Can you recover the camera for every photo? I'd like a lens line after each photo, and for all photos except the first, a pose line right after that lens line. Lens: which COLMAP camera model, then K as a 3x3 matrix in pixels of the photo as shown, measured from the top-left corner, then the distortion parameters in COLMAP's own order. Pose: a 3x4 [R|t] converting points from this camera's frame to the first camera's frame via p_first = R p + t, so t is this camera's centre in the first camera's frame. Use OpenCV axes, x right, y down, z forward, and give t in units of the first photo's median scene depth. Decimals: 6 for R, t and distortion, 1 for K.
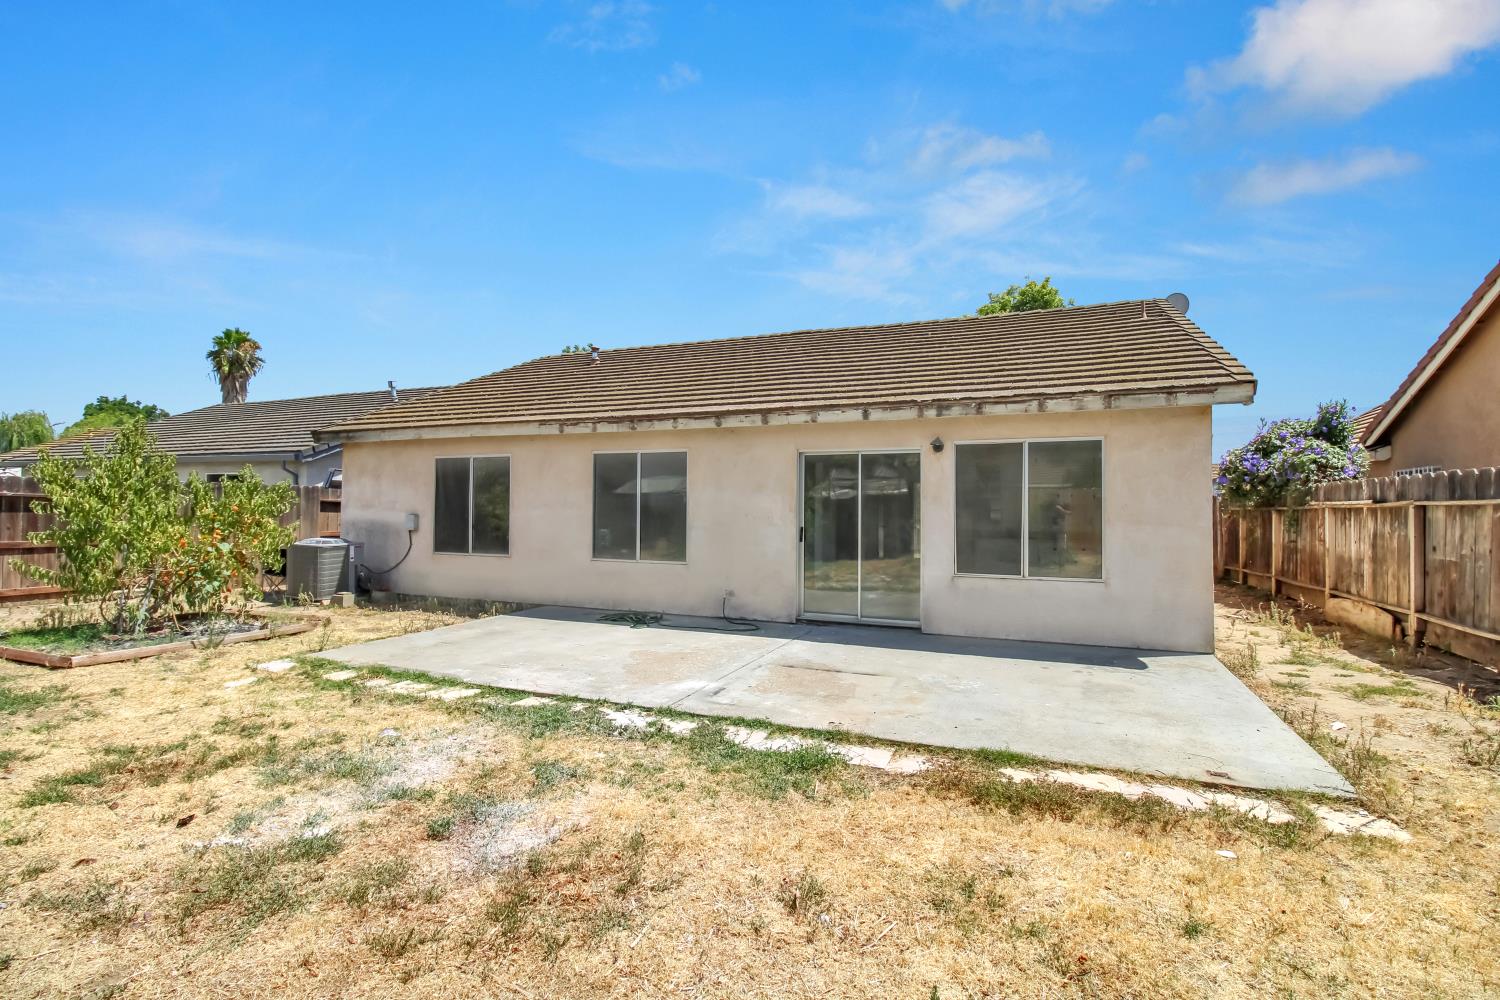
lens RADIAL K [[699.8, 0, 760.3], [0, 699.8, 494.8], [0, 0, 1]] dist [-0.006046, -0.008915]
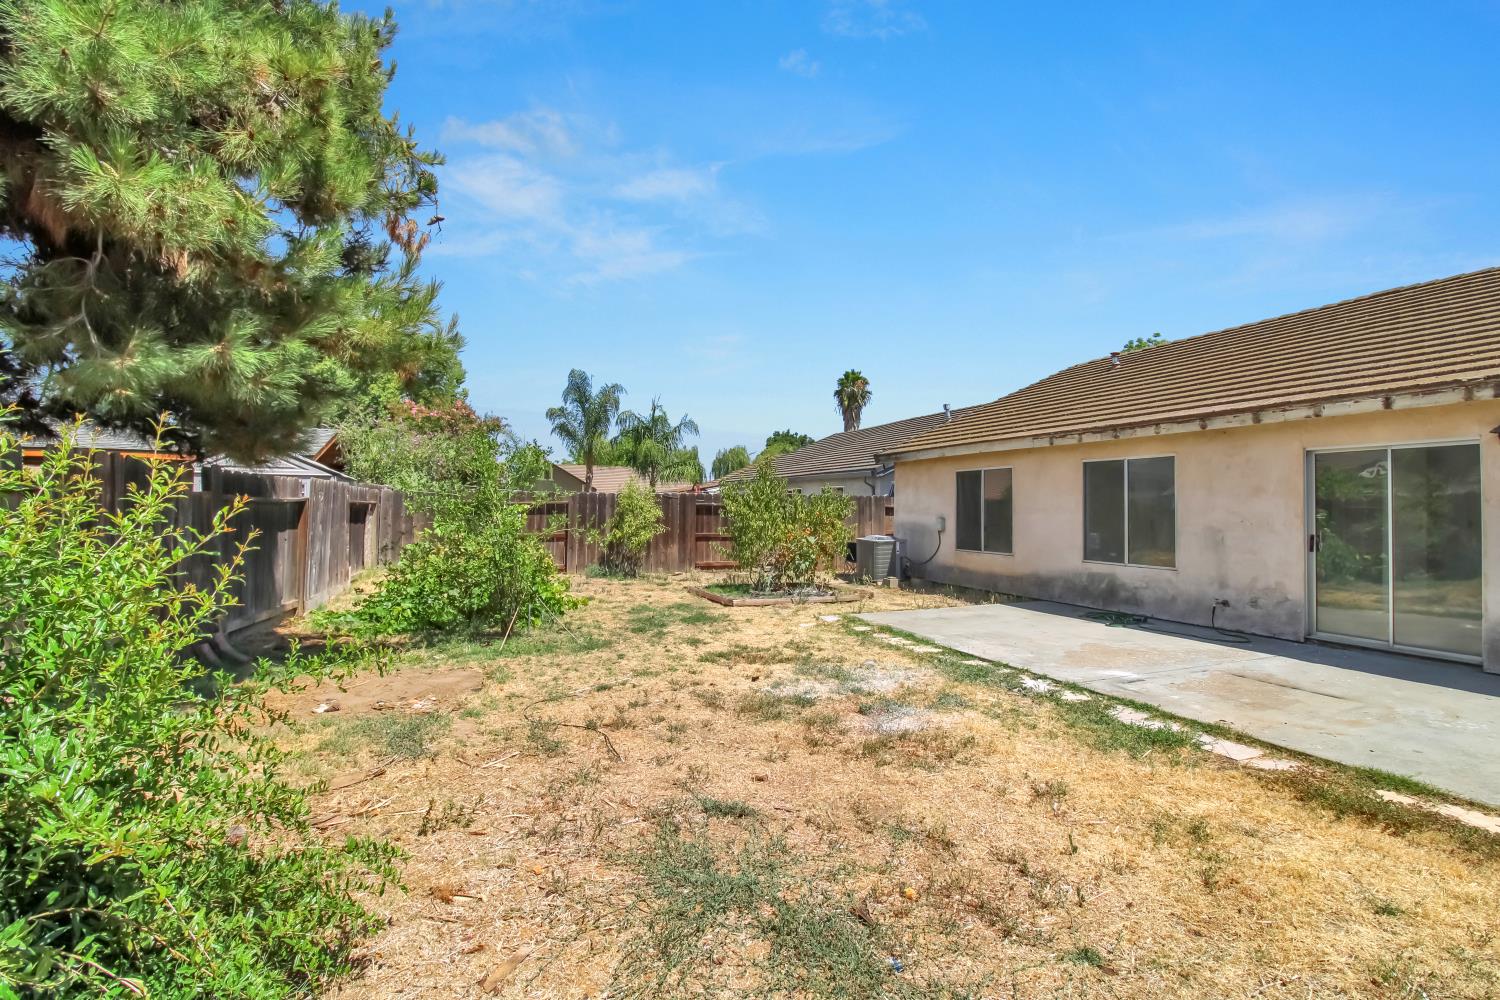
lens RADIAL K [[699.8, 0, 742.9], [0, 699.8, 494.6], [0, 0, 1]] dist [-0.006046, -0.008915]
pose [[0.686091, -0.018111, -0.727290, 0.216178], [0.014109, 0.999833, -0.011588, -0.005159], [0.727379, -0.002311, 0.686232, -0.134692]]
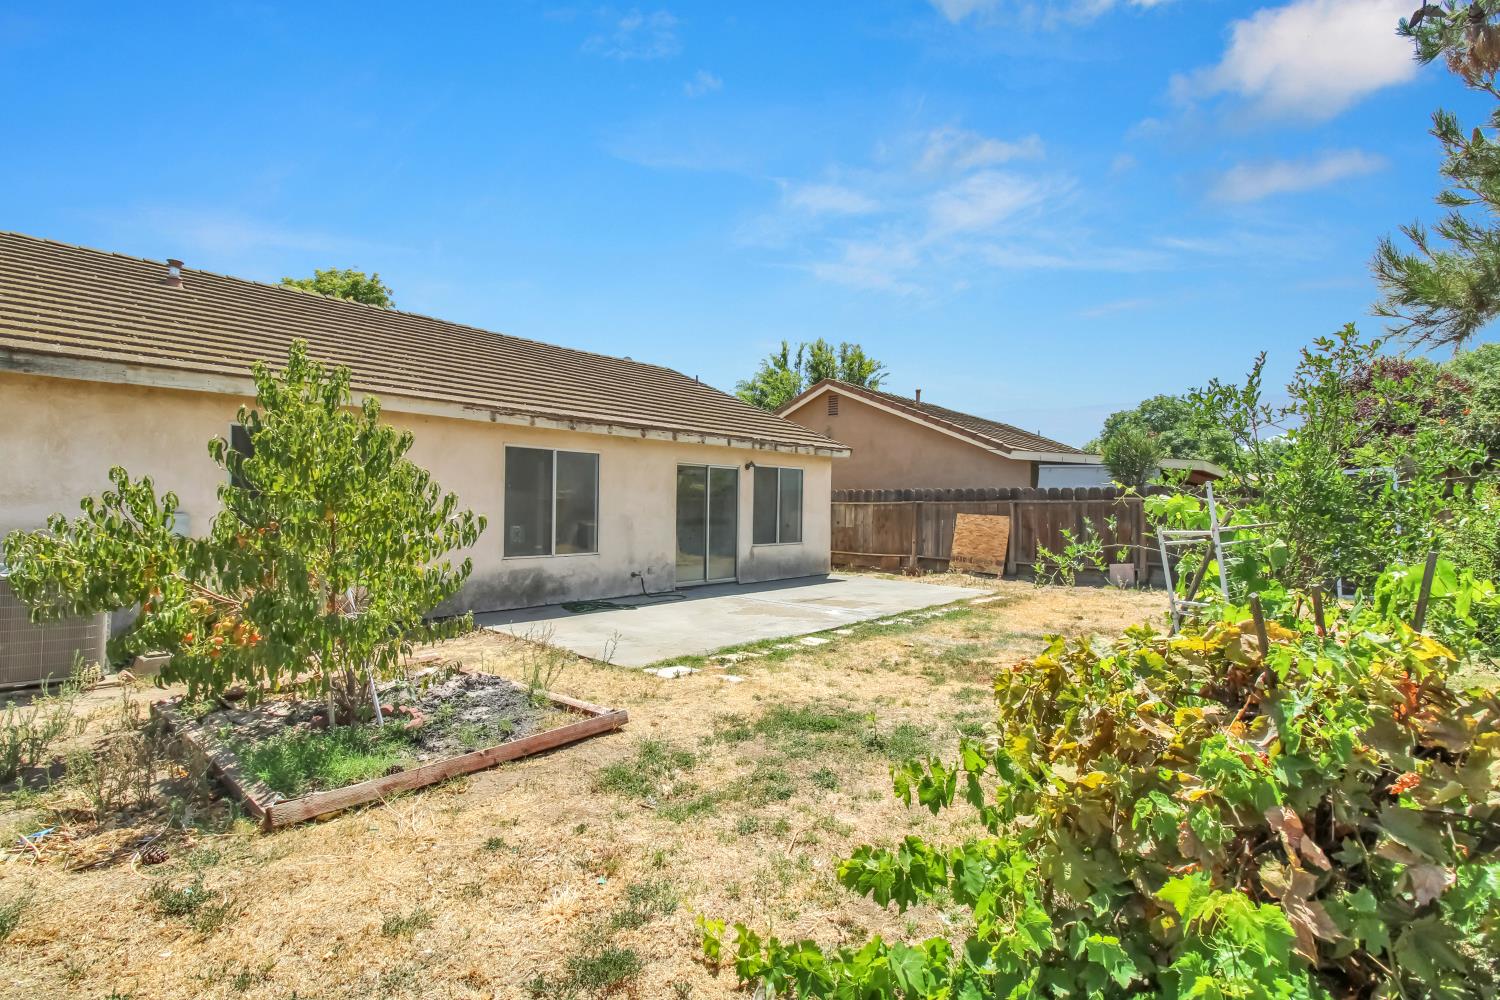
lens RADIAL K [[699.8, 0, 741.1], [0, 699.8, 495.8], [0, 0, 1]] dist [-0.006046, -0.008915]
pose [[0.330329, 0.009204, 0.943821, -1.220204], [-0.030241, 0.999542, 0.000837, -0.002668], [-0.943381, -0.028819, 0.330456, 0.467397]]
